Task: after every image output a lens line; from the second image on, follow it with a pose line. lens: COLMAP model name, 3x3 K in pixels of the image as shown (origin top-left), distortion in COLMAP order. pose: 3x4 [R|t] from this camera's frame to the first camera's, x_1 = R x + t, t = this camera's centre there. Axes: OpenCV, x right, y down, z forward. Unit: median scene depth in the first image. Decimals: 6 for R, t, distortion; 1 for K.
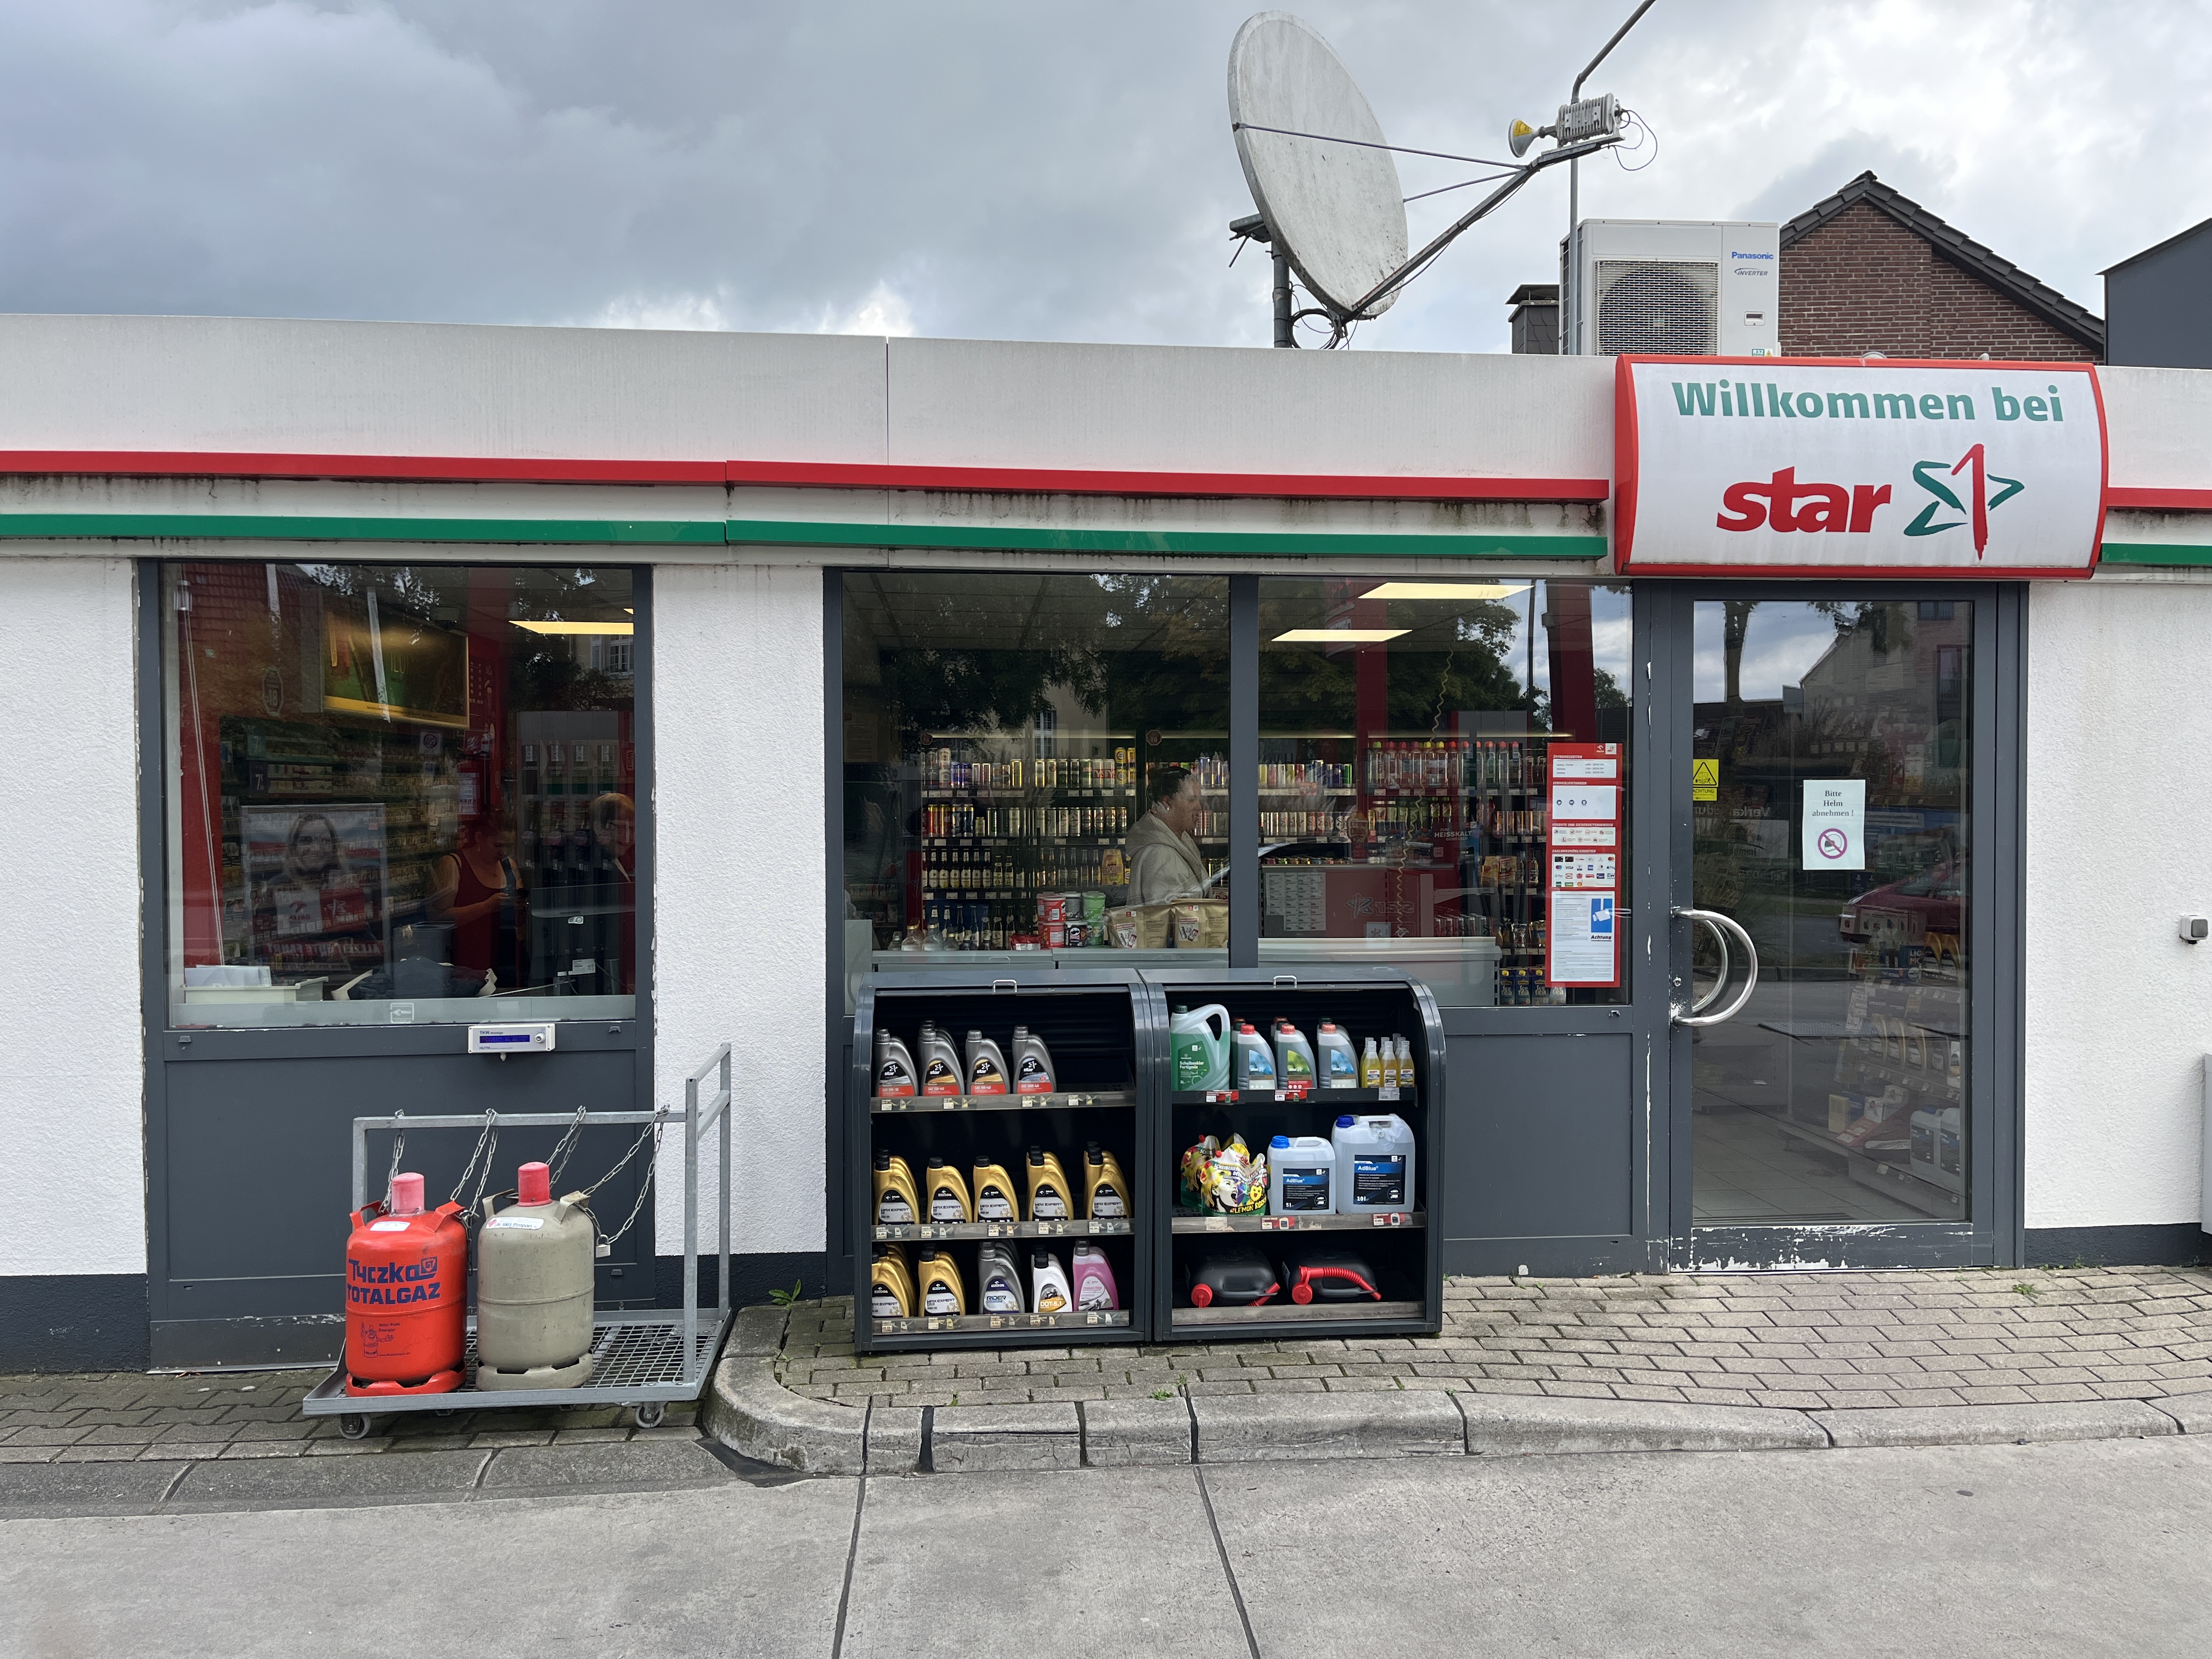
lens RADIAL K [[1627.5, 0, 1106.0], [0, 1627.5, 829.5], [0, 0, 1]] dist [0.036245, -0.003633]
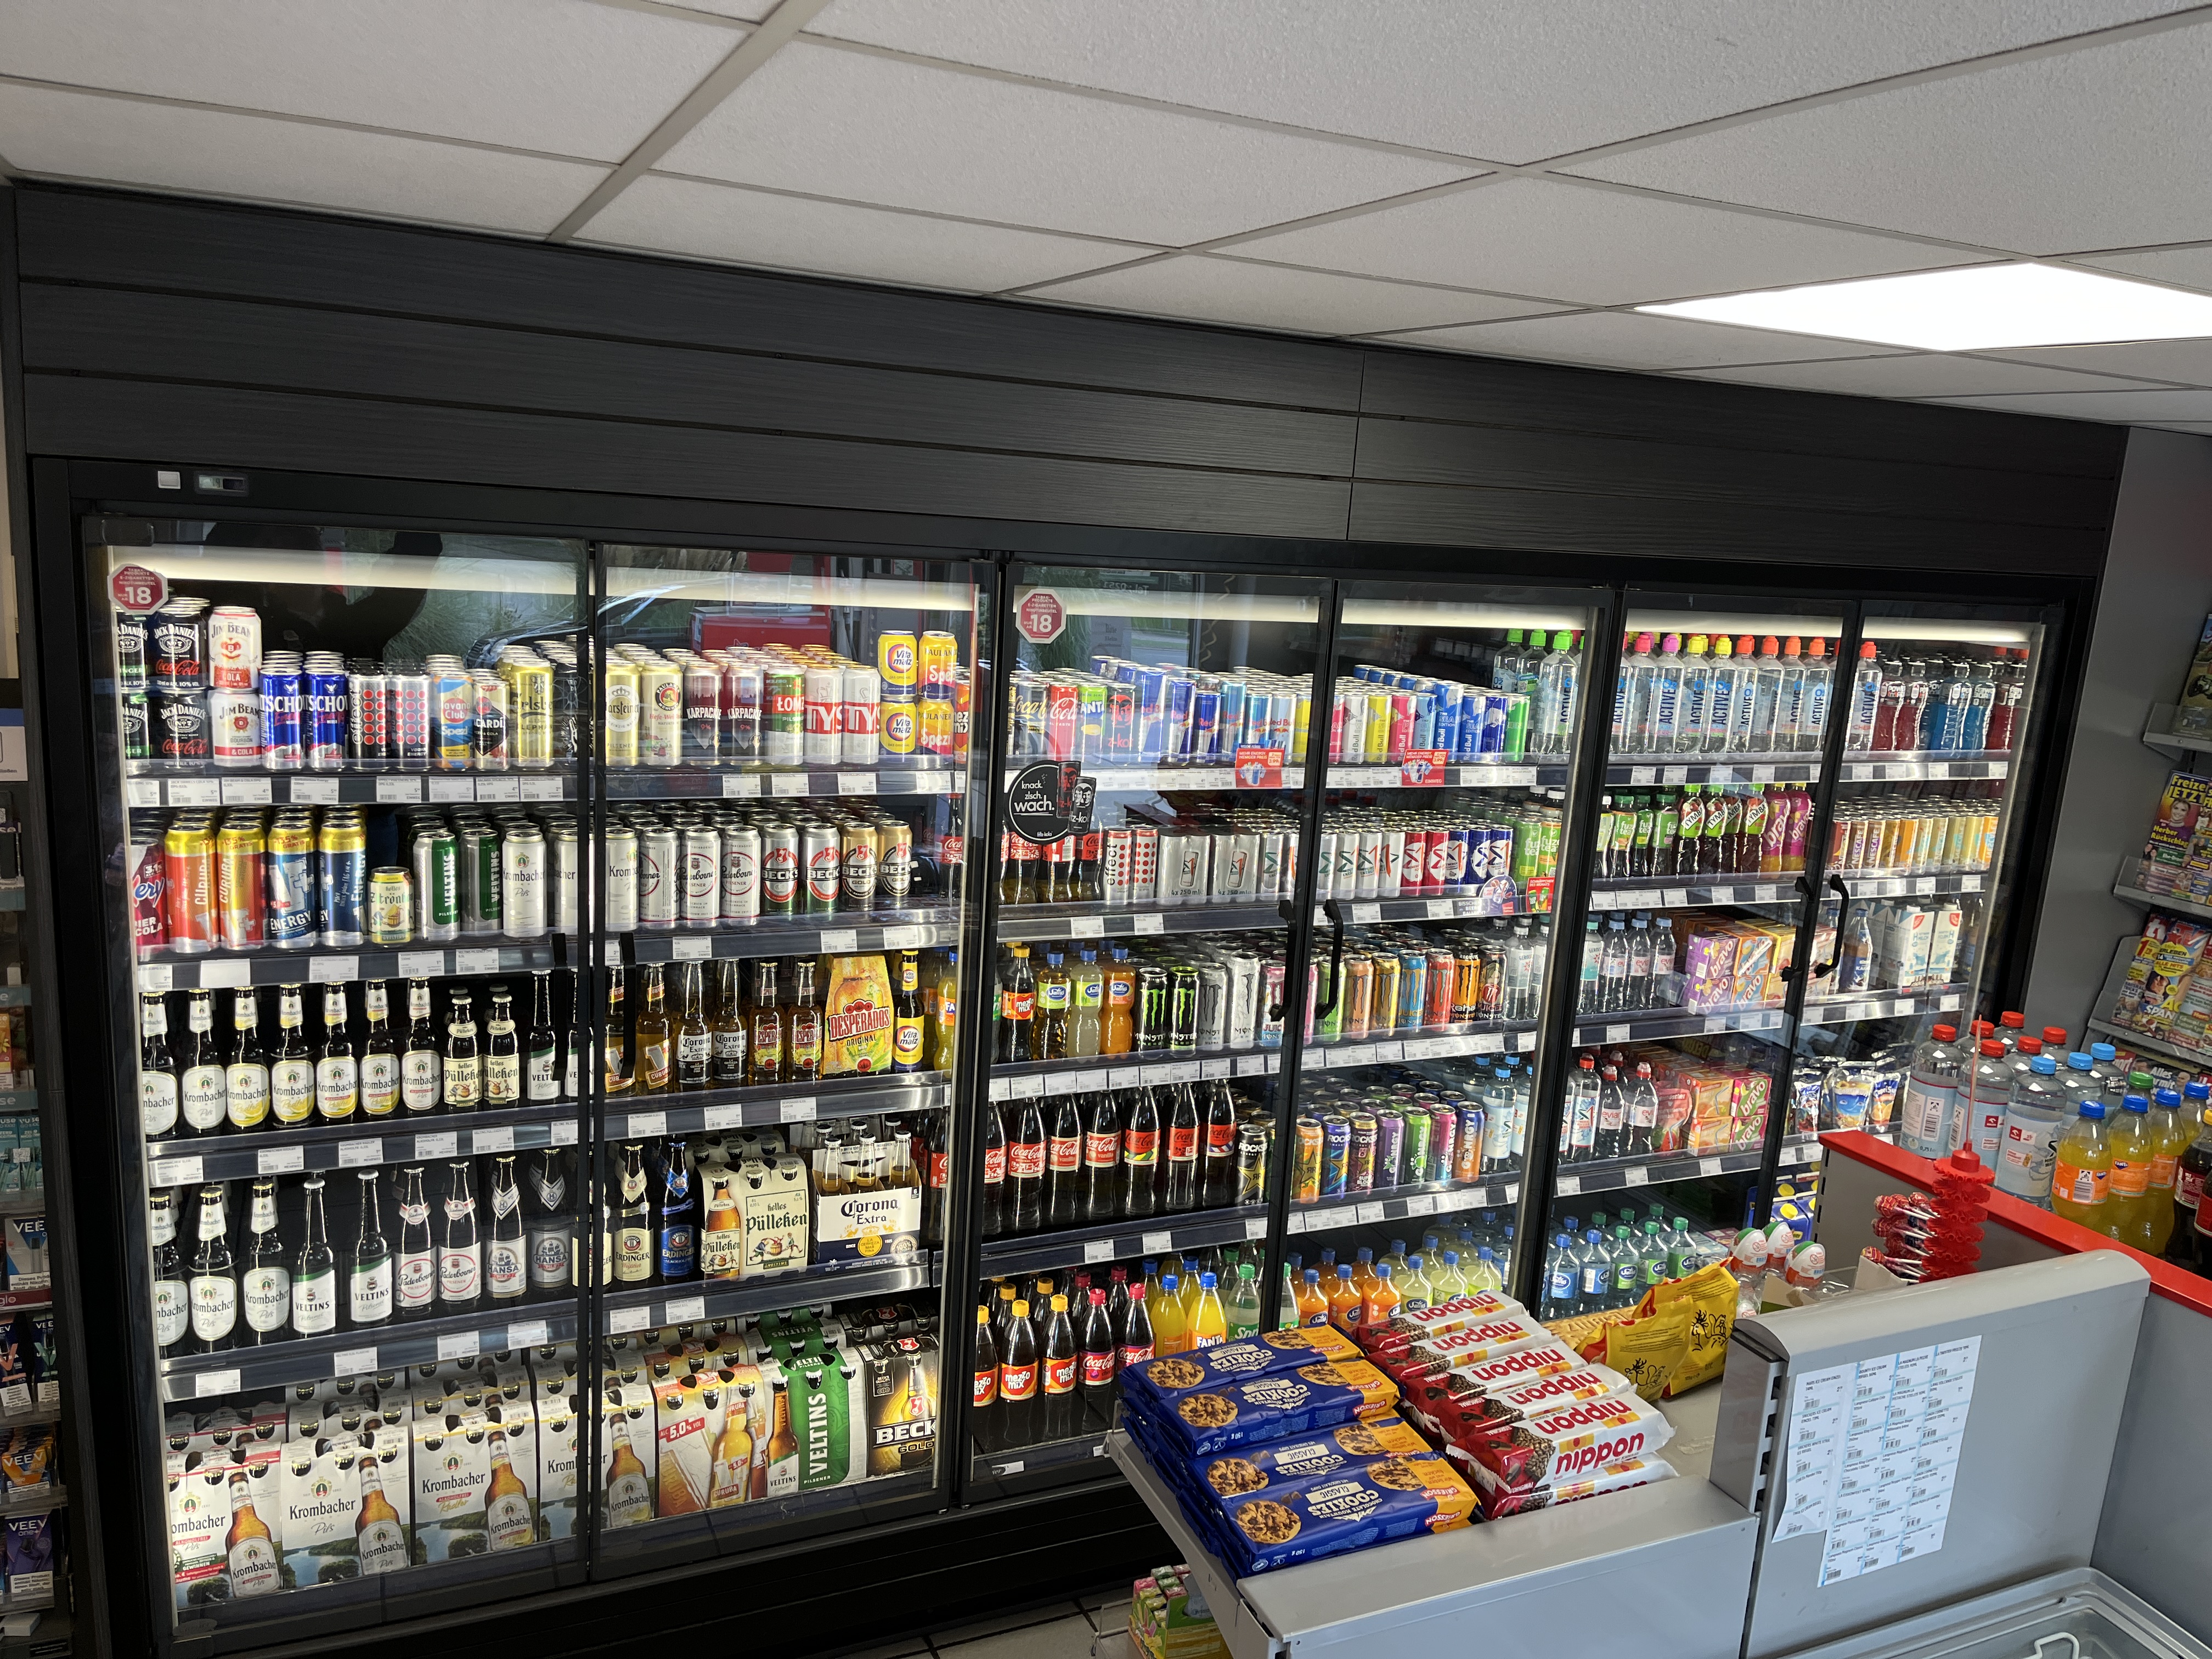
lens RADIAL K [[1627.5, 0, 1106.0], [0, 1627.5, 829.5], [0, 0, 1]] dist [0.036245, -0.003633]
pose [[0.934624, -0.007911, 0.355550, -0.062802], [-0.061504, 0.981093, 0.183503, -0.071989], [-0.350279, -0.193374, 0.916467, 0.707733]]
